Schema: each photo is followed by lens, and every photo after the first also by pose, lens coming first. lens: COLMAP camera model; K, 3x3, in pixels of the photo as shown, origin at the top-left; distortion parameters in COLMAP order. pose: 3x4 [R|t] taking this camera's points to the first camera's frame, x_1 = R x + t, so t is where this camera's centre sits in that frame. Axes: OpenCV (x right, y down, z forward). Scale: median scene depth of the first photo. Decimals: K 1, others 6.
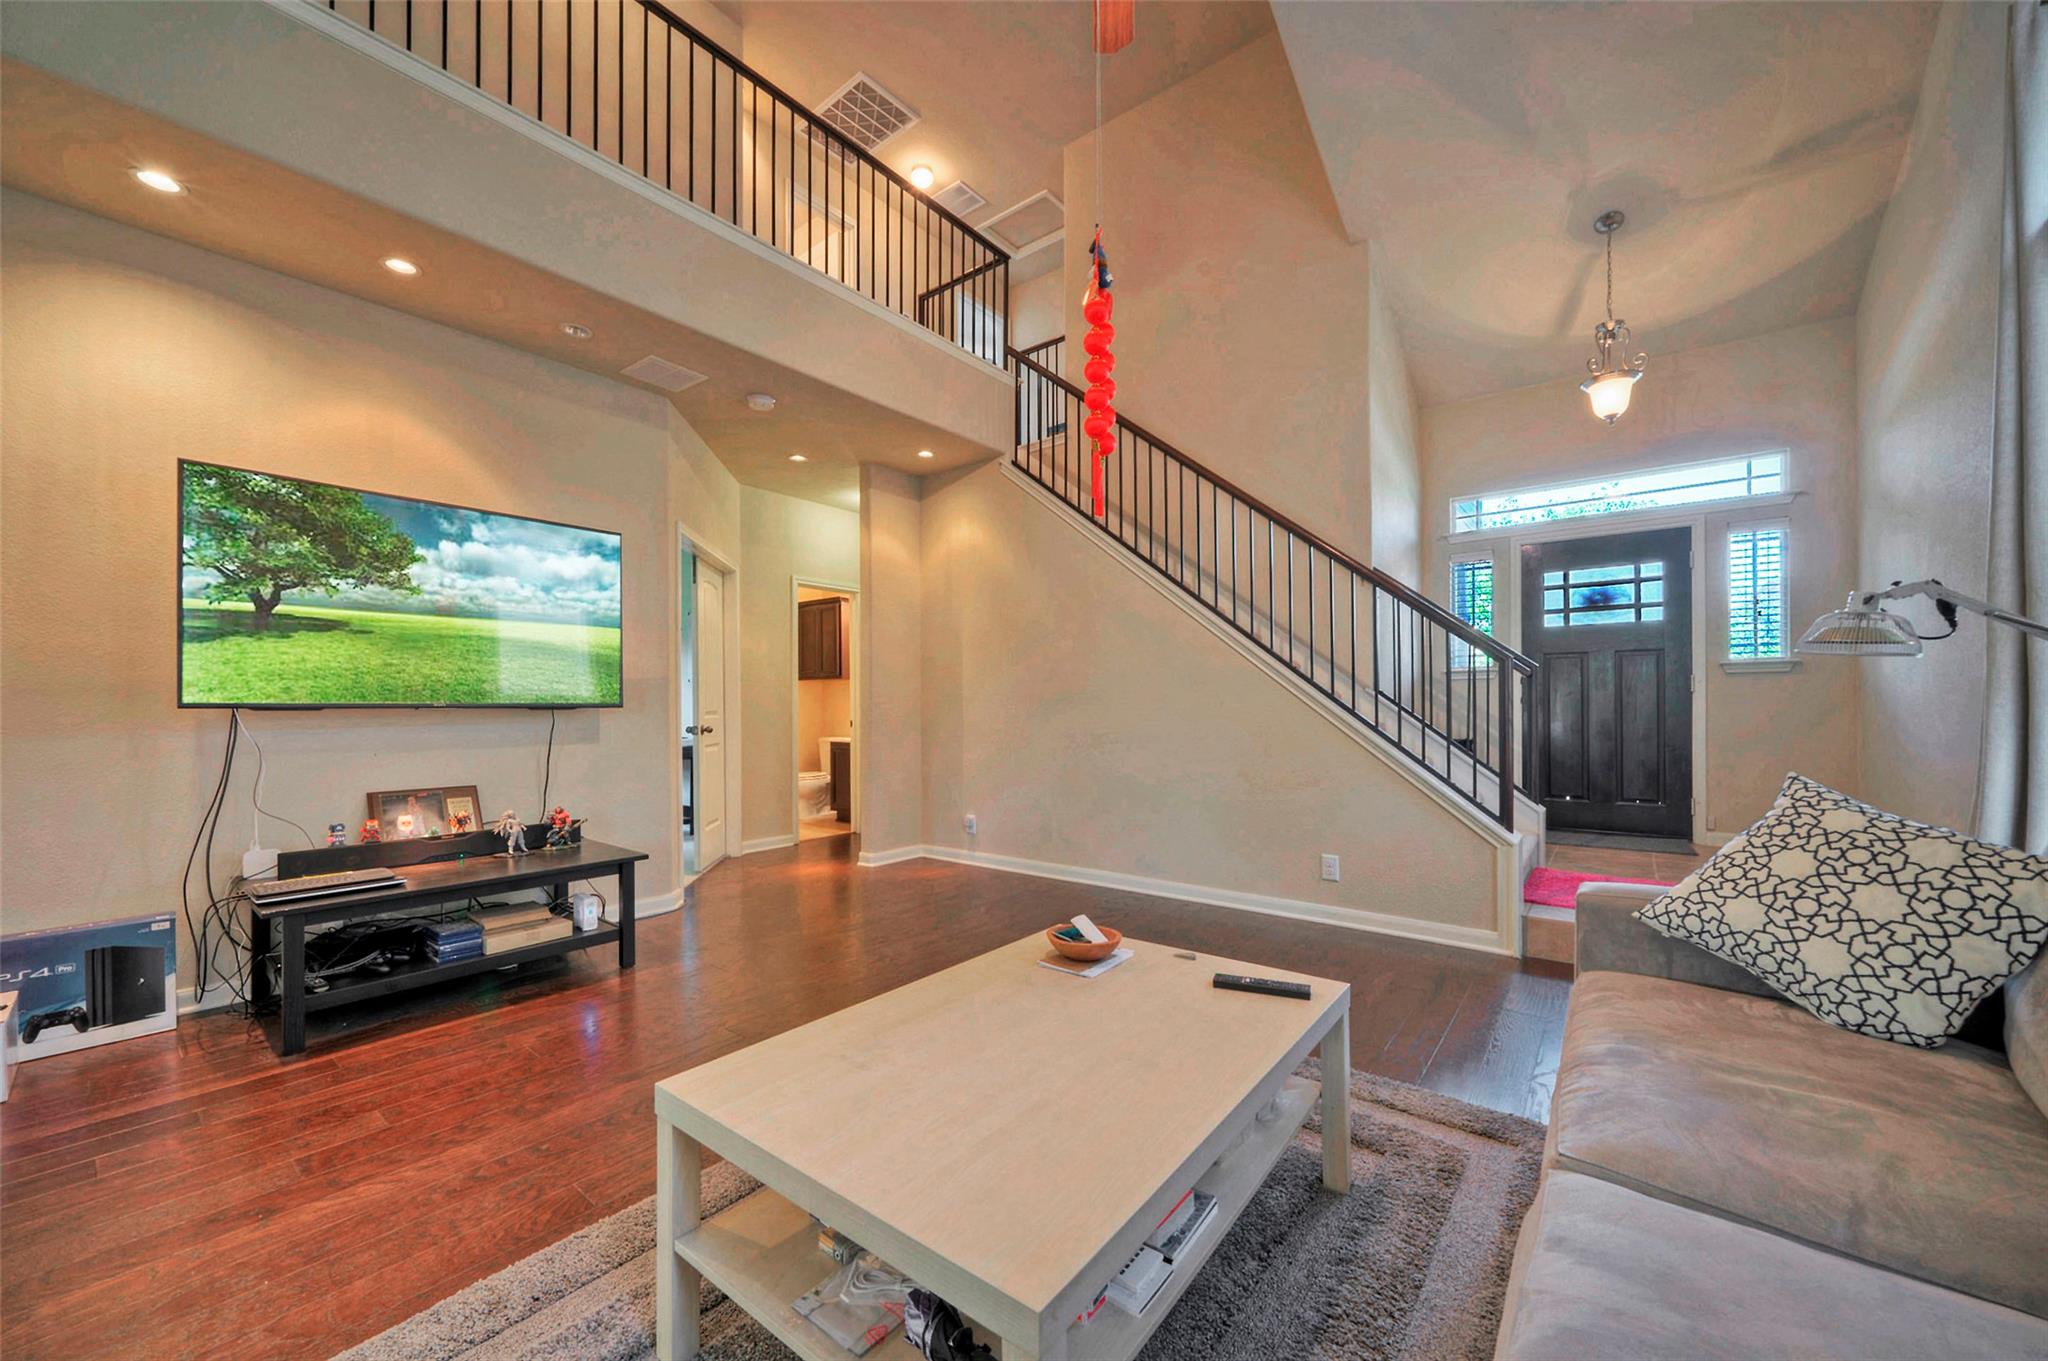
lens RADIAL K [[782.9, 0, 1021.3], [0, 782.9, 707.3], [0, 0, 1]] dist [0.008527, 0.000418]
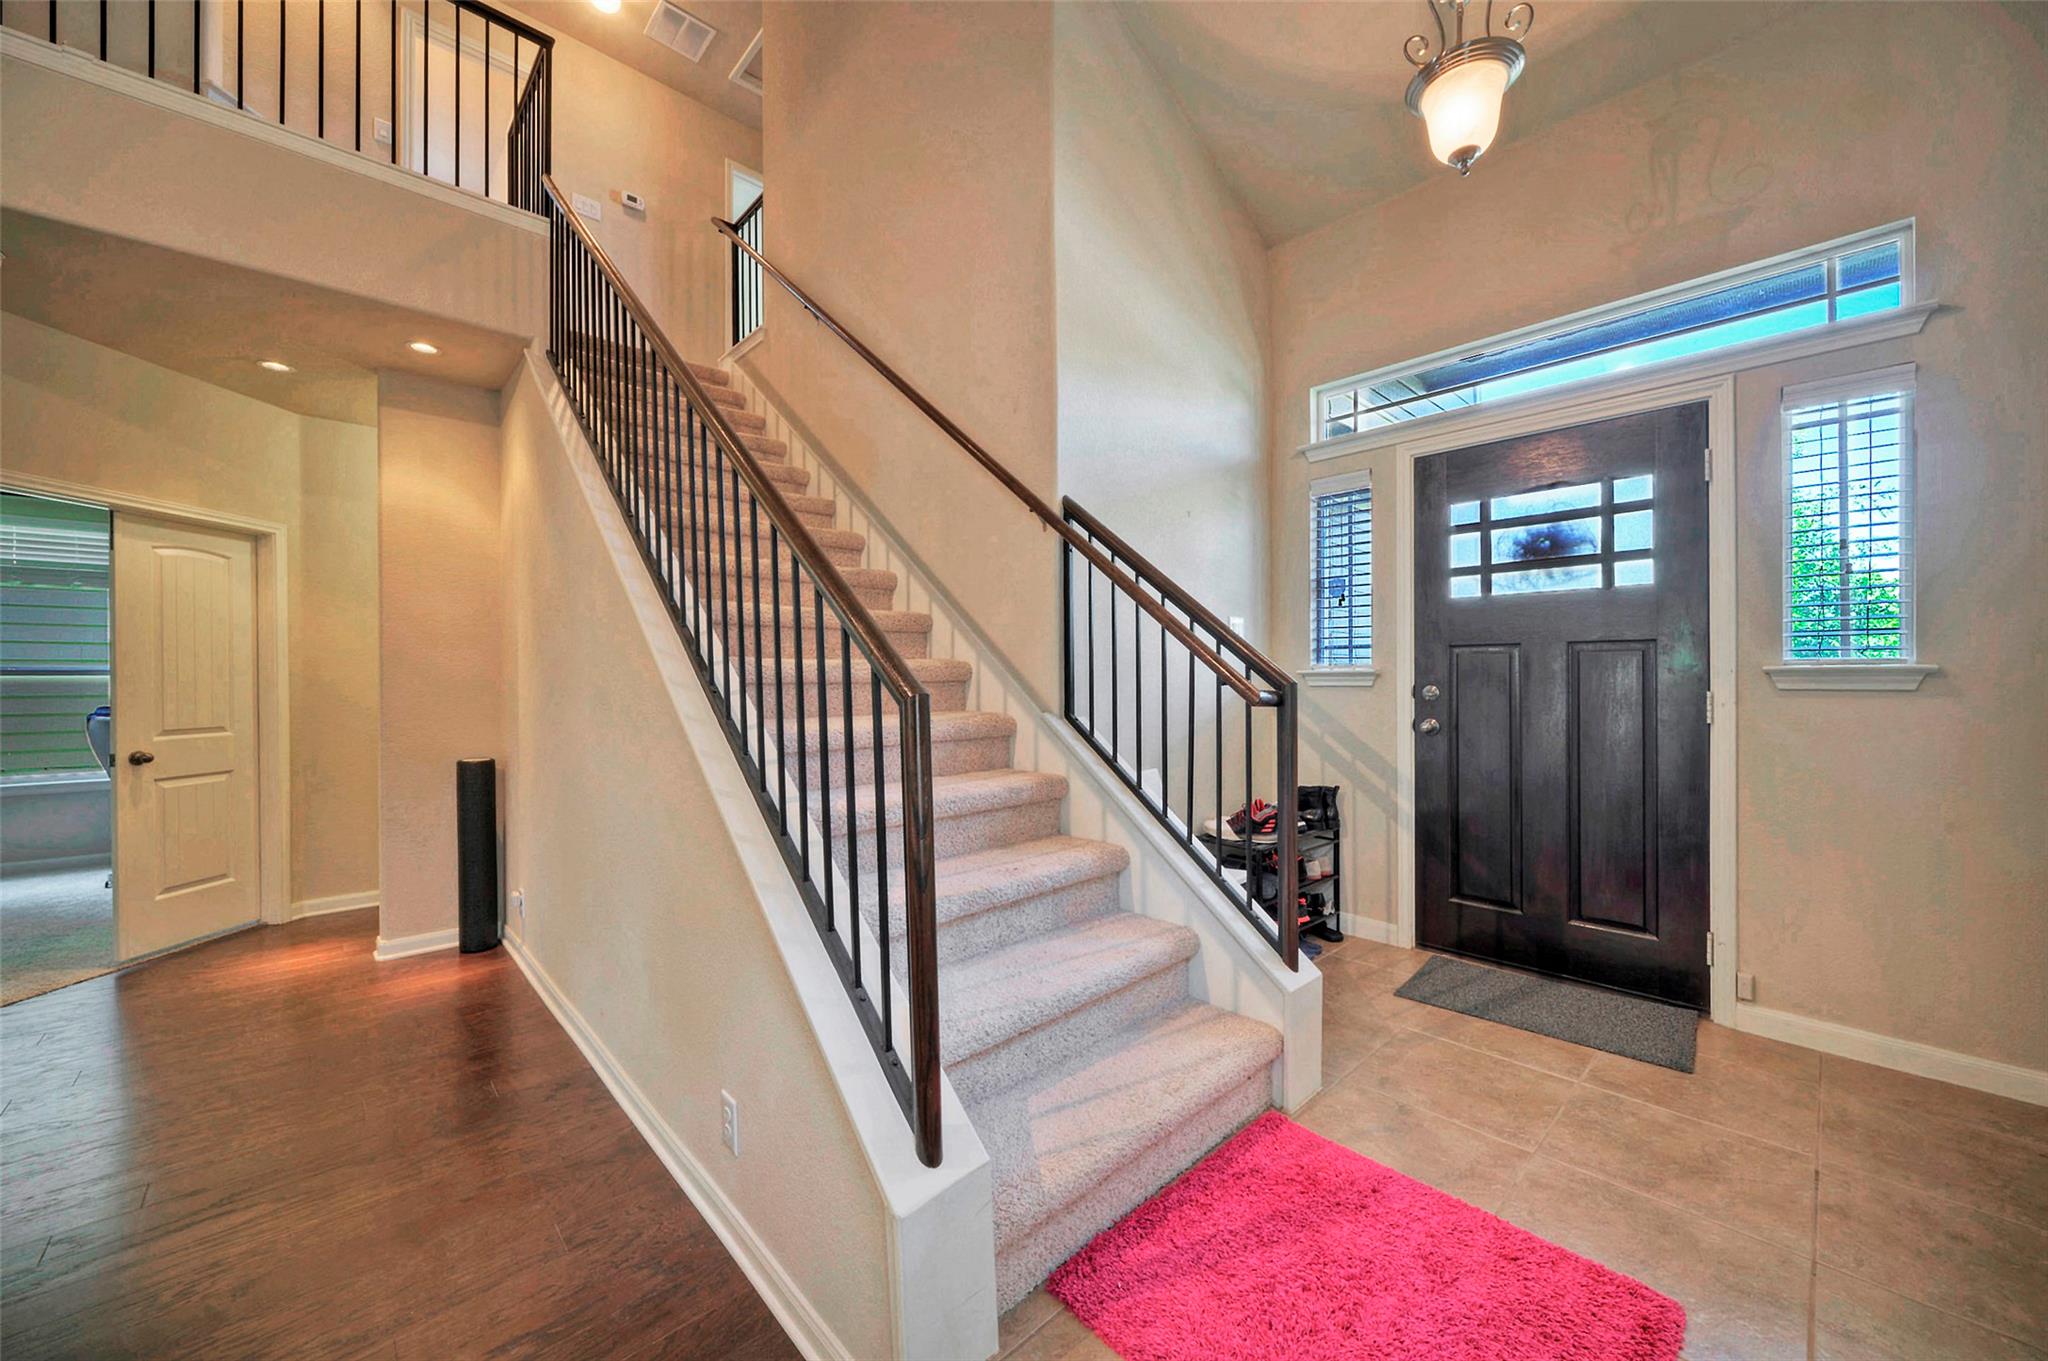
lens RADIAL K [[770.4, 0, 1032.1], [0, 770.4, 677.3], [0, 0, 1]] dist [-0.006963, -0.000066]
pose [[0.988001, 0.004125, -0.154392, 0.475597], [-0.004413, 0.999989, -0.001522, -0.045369], [0.154384, 0.002185, 0.988008, 0.426463]]
